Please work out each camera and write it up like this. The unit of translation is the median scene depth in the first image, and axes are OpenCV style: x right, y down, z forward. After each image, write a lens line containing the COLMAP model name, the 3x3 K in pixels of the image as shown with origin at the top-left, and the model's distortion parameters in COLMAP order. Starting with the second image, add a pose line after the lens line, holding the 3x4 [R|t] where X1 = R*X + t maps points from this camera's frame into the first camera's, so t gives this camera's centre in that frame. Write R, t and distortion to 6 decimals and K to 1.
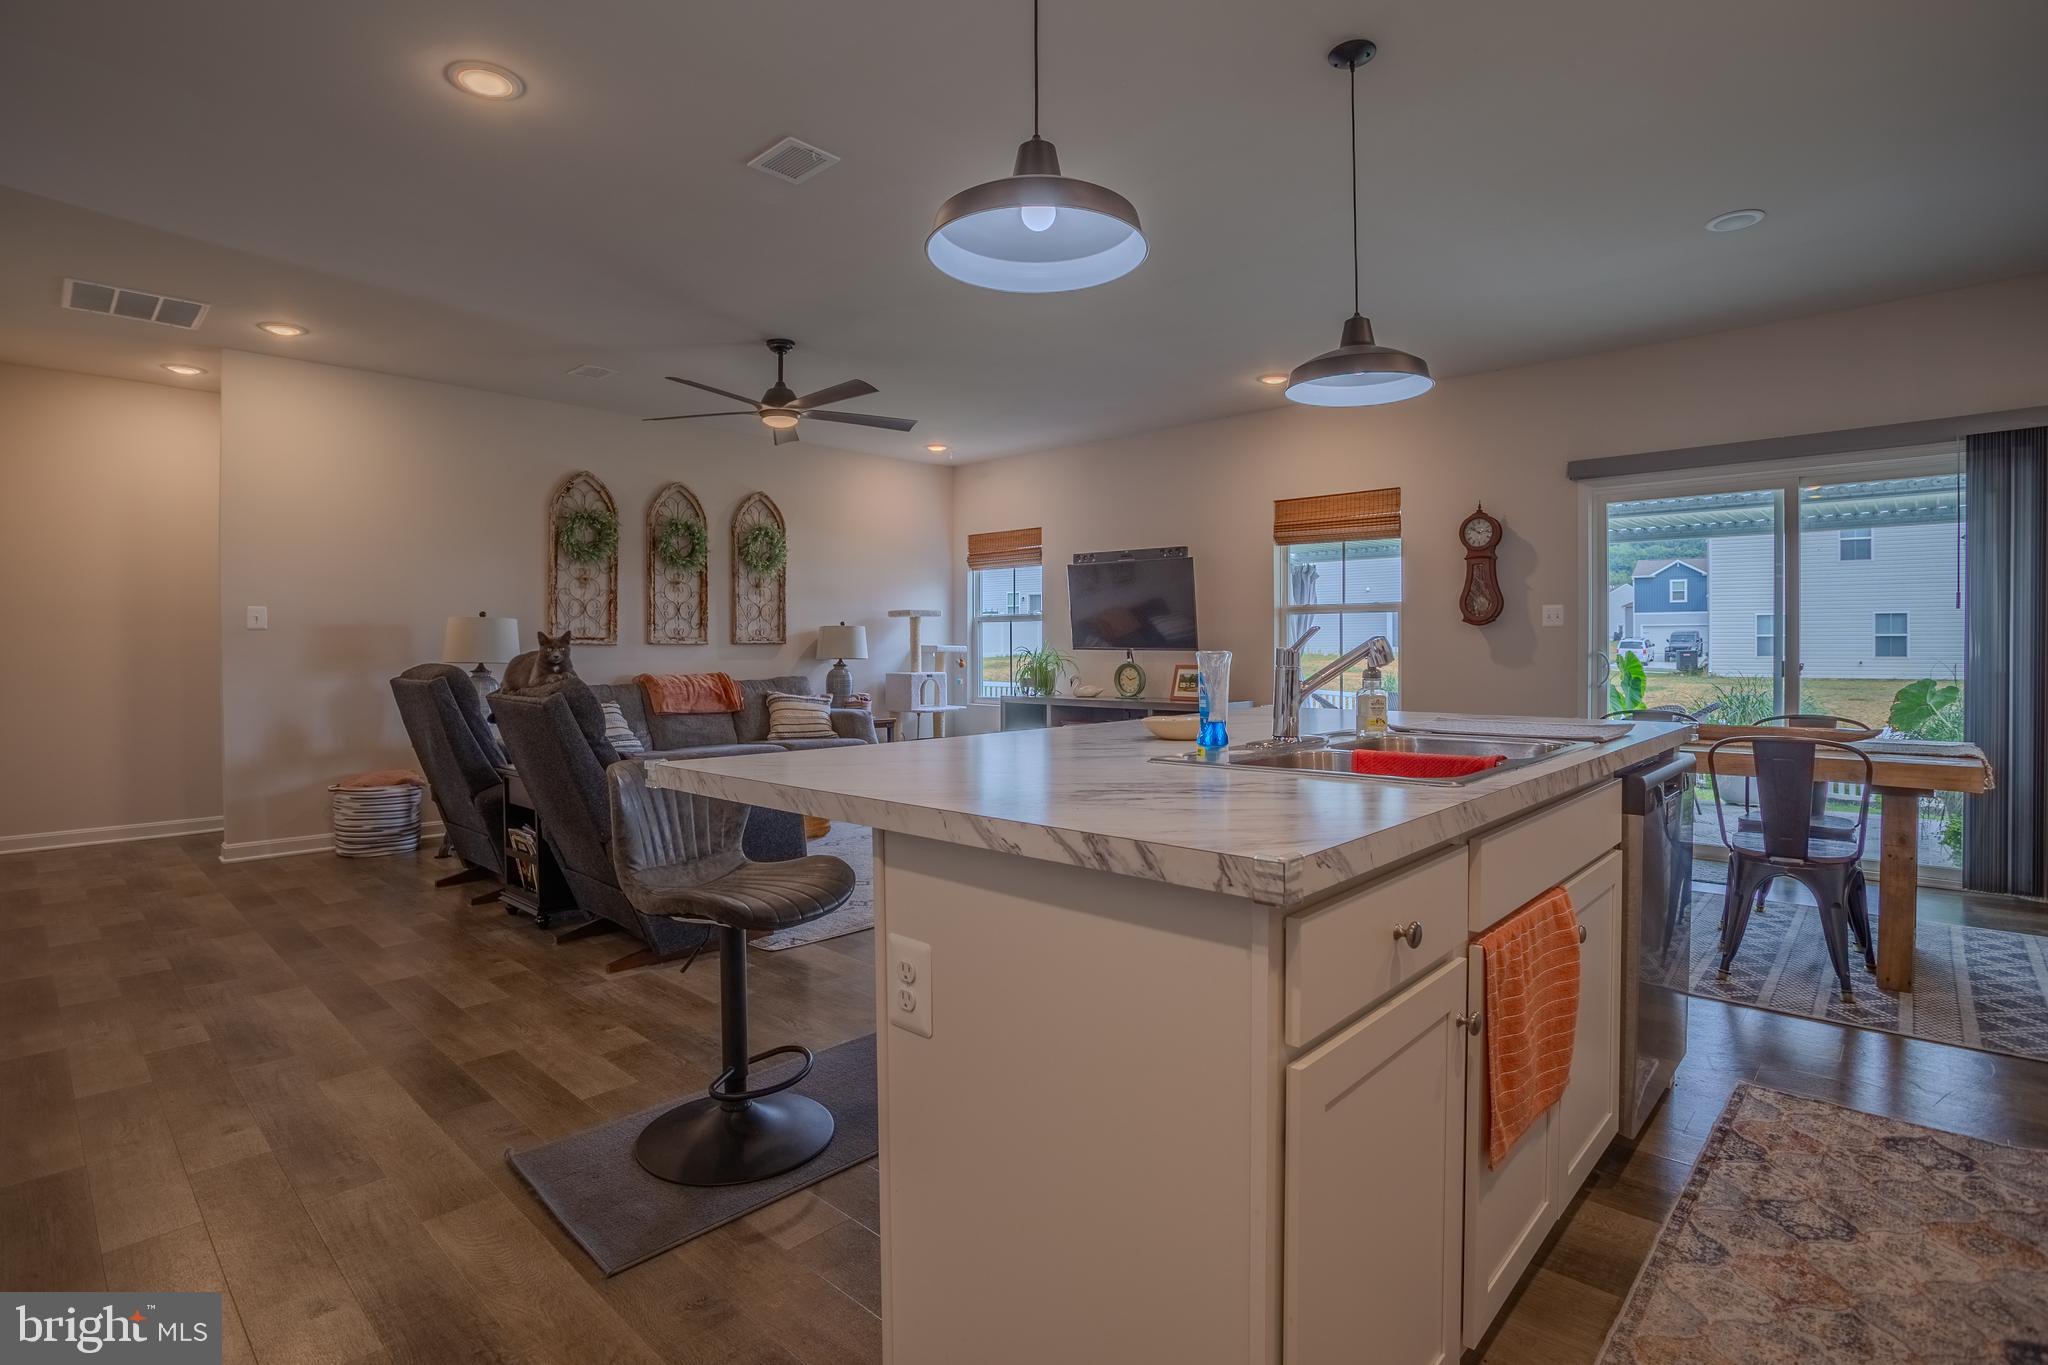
lens RADIAL K [[1013.6, 0, 1022.5], [0, 1013.6, 651.9], [0, 0, 1]] dist [-0.064523, 0.029018]
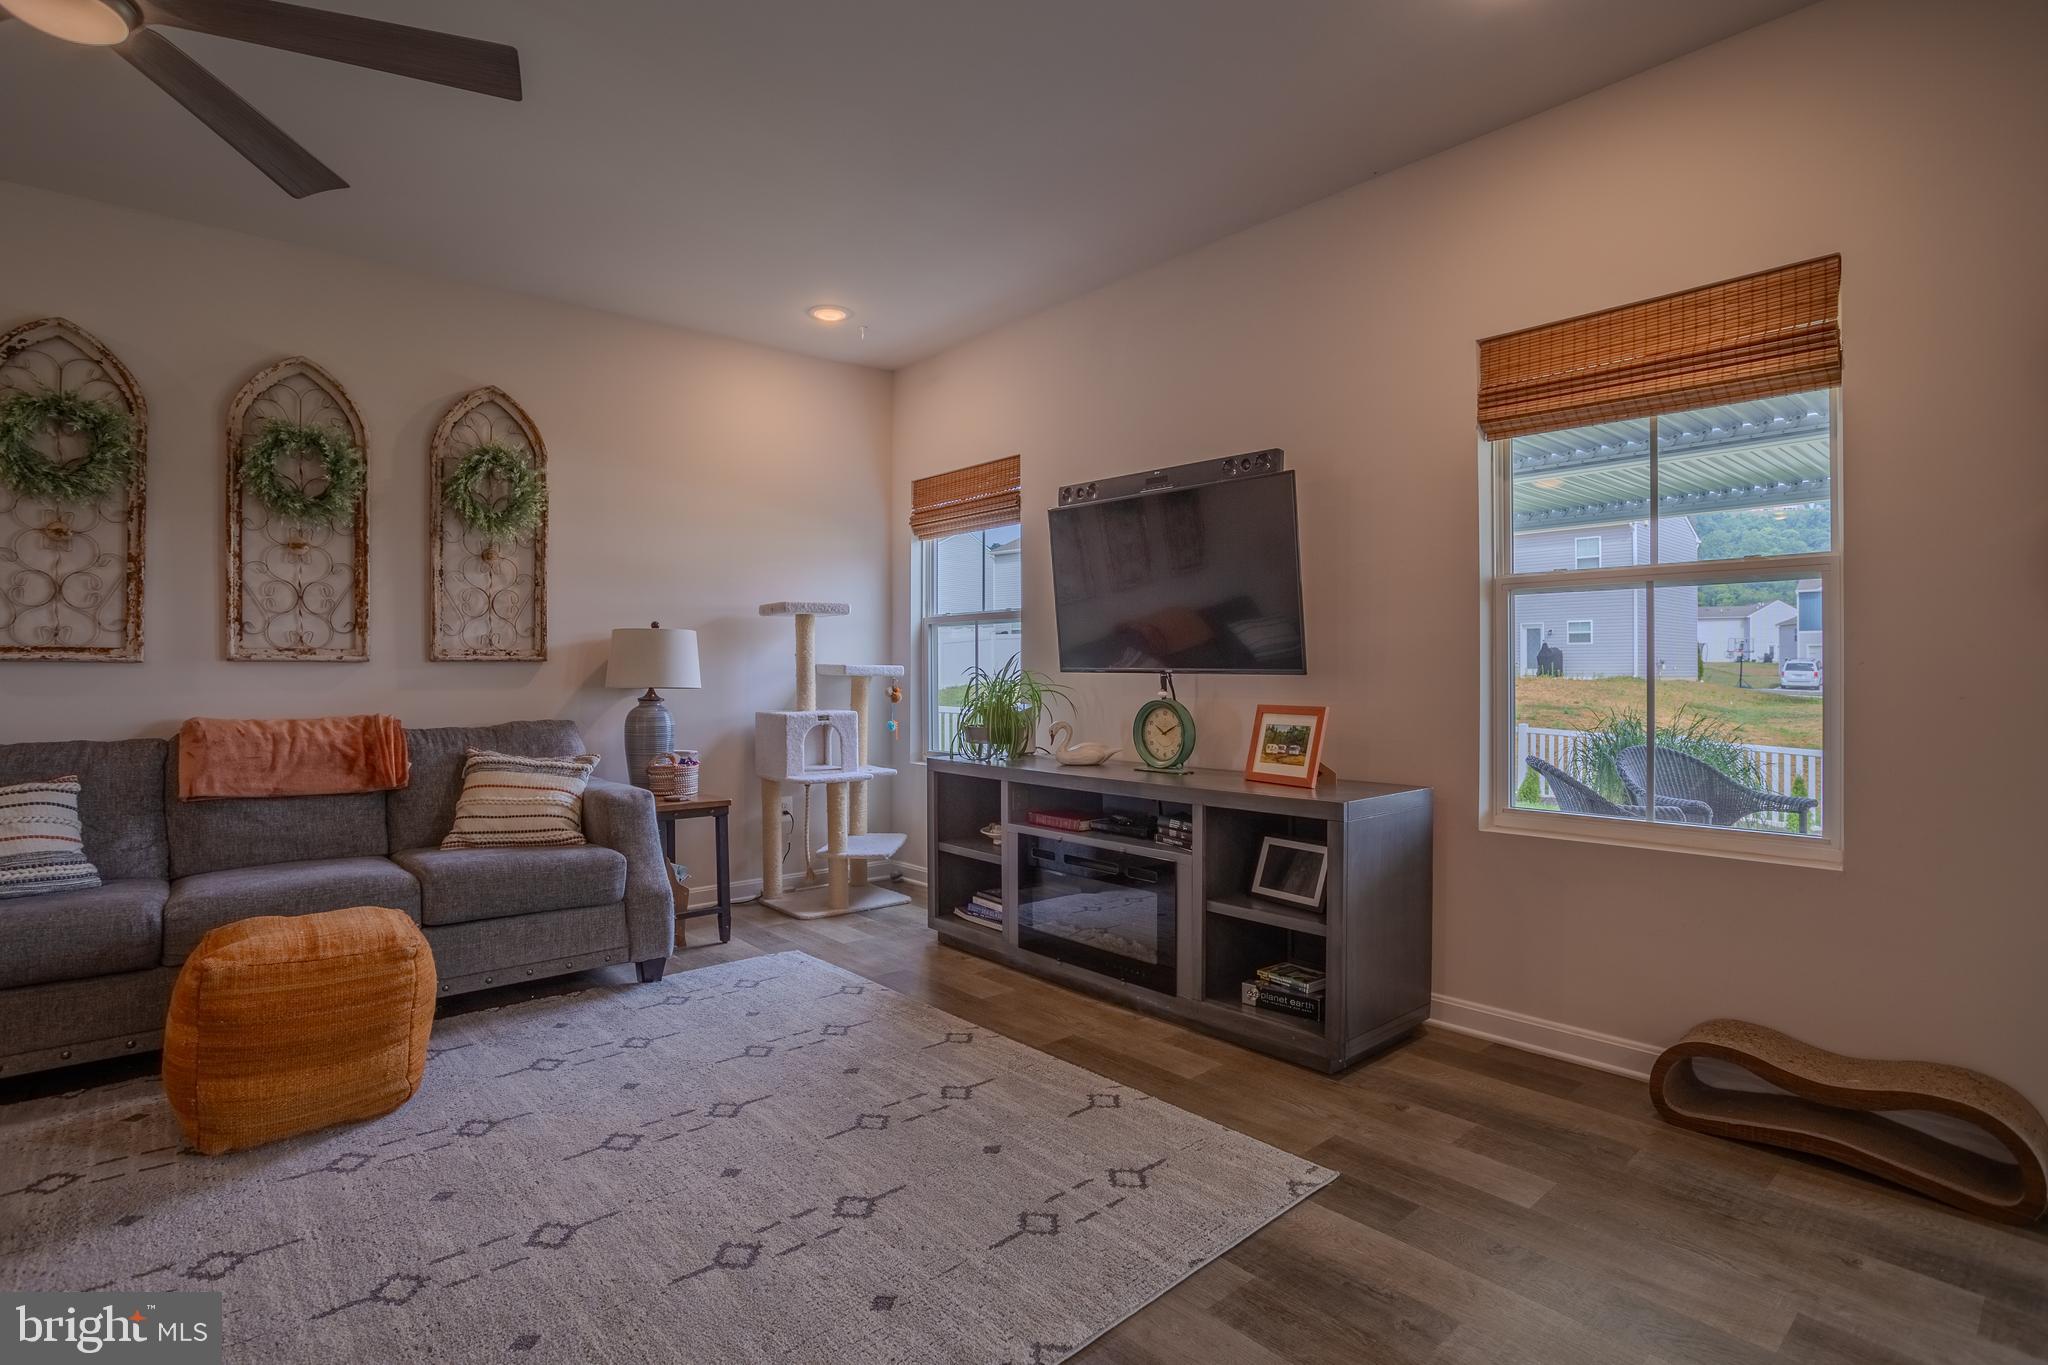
lens RADIAL K [[1004.1, 0, 1018.9], [0, 1004.1, 672.9], [0, 0, 1]] dist [-0.075599, 0.033167]
pose [[0.994708, 0.000959, -0.102737, 0.086300], [-0.001177, 0.999997, -0.002068, -0.000865], [0.102734, 0.002178, 0.994706, 0.512237]]
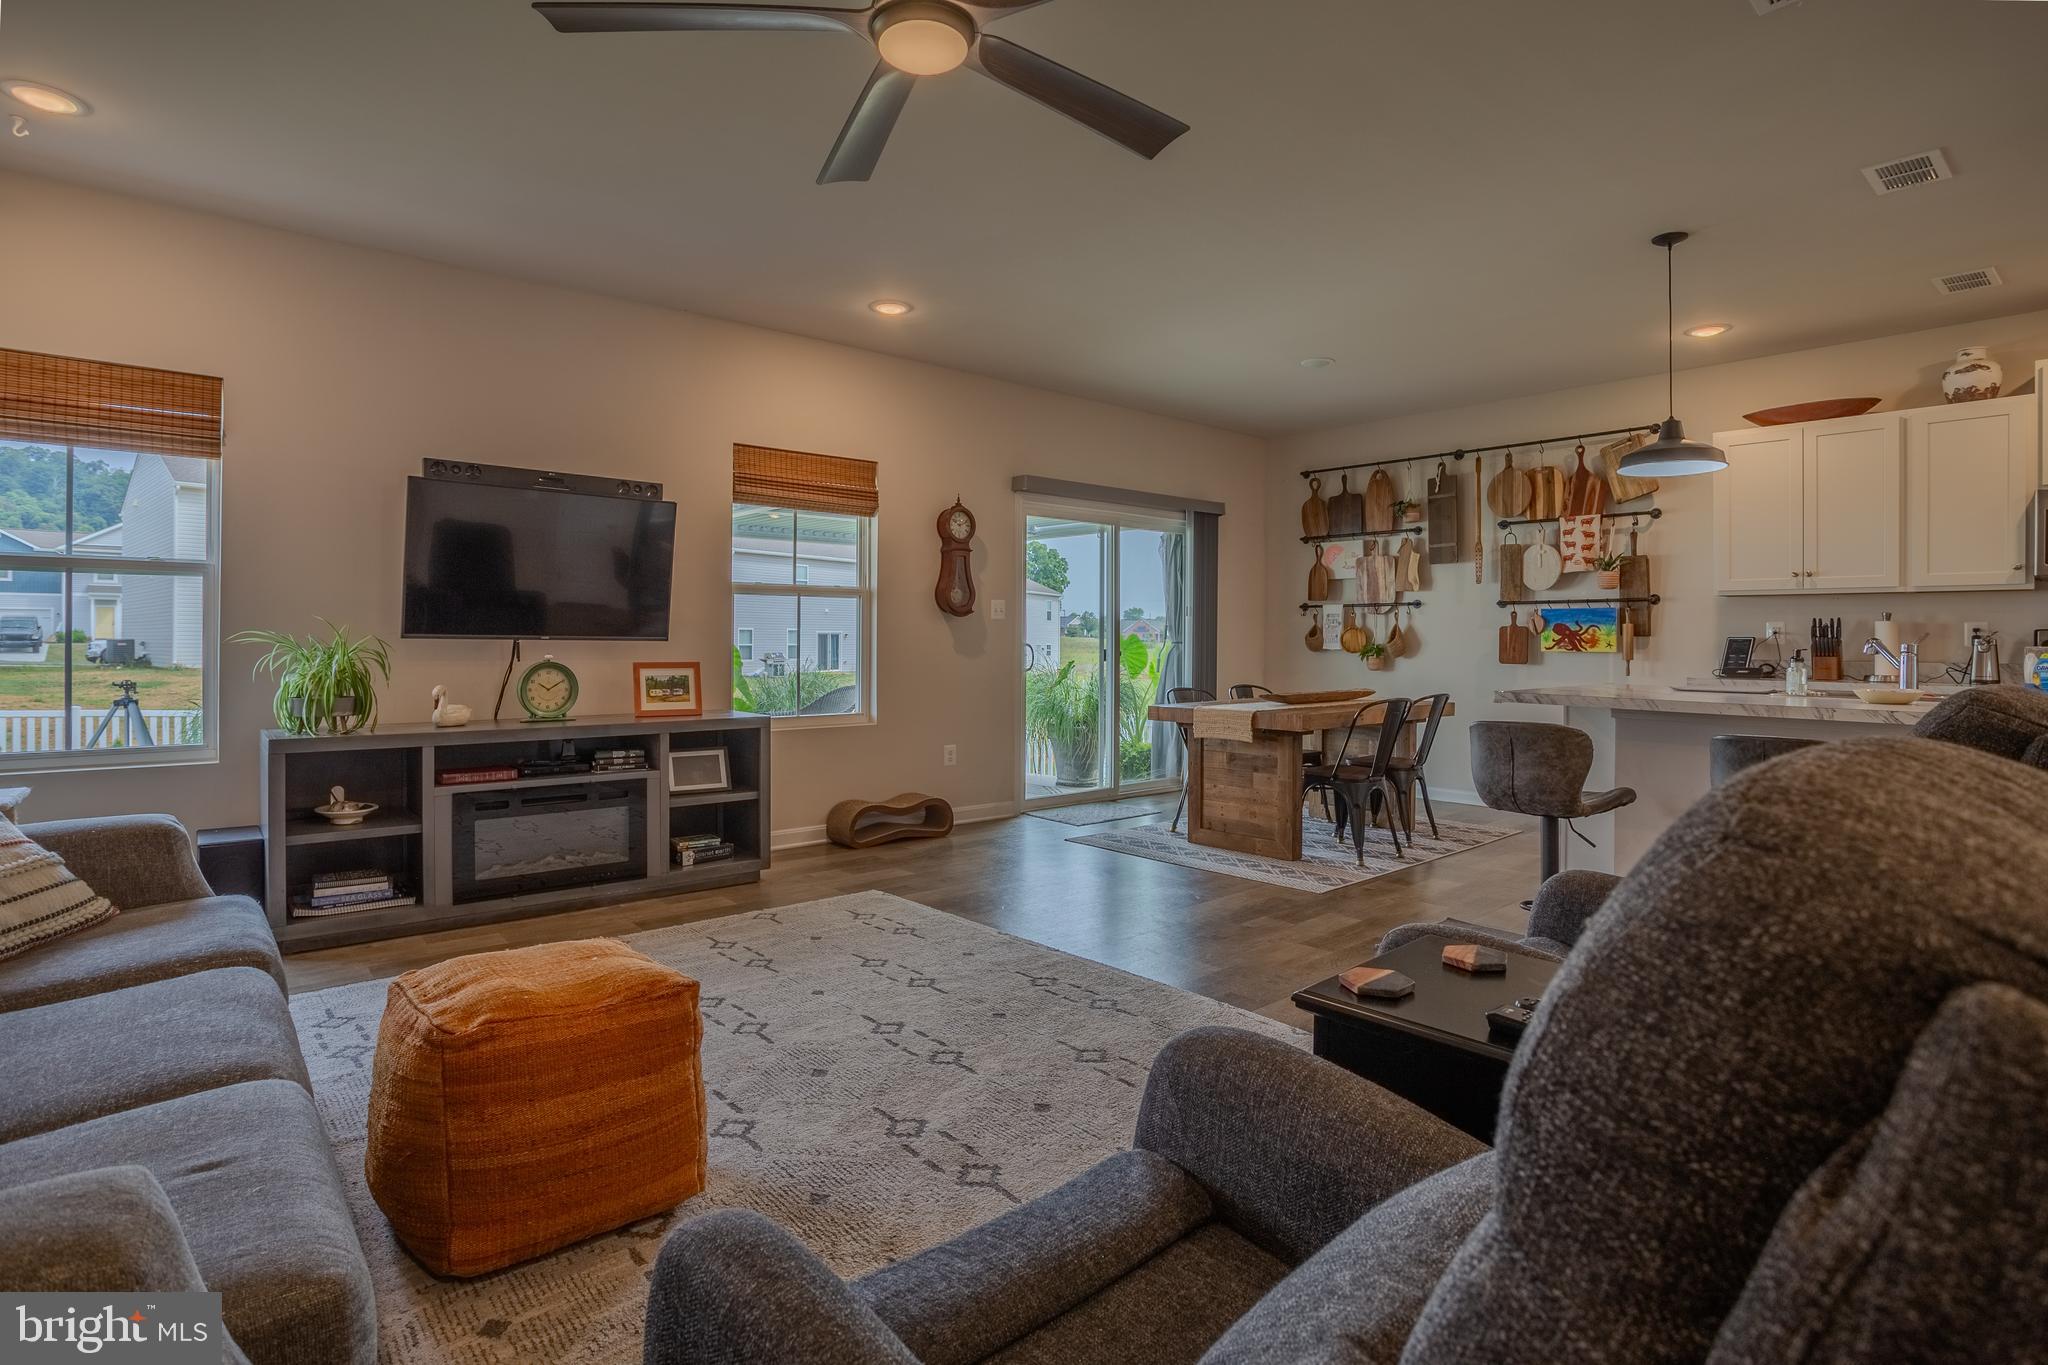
lens RADIAL K [[1047.9, 0, 1025.3], [0, 1047.9, 629.2], [0, 0, 1]] dist [-0.079214, 0.039339]
pose [[0.069309, 0.010080, 0.997544, -0.479743], [-0.000374, 0.999949, -0.010078, -0.002030], [-0.997595, 0.000325, 0.069310, 0.682005]]
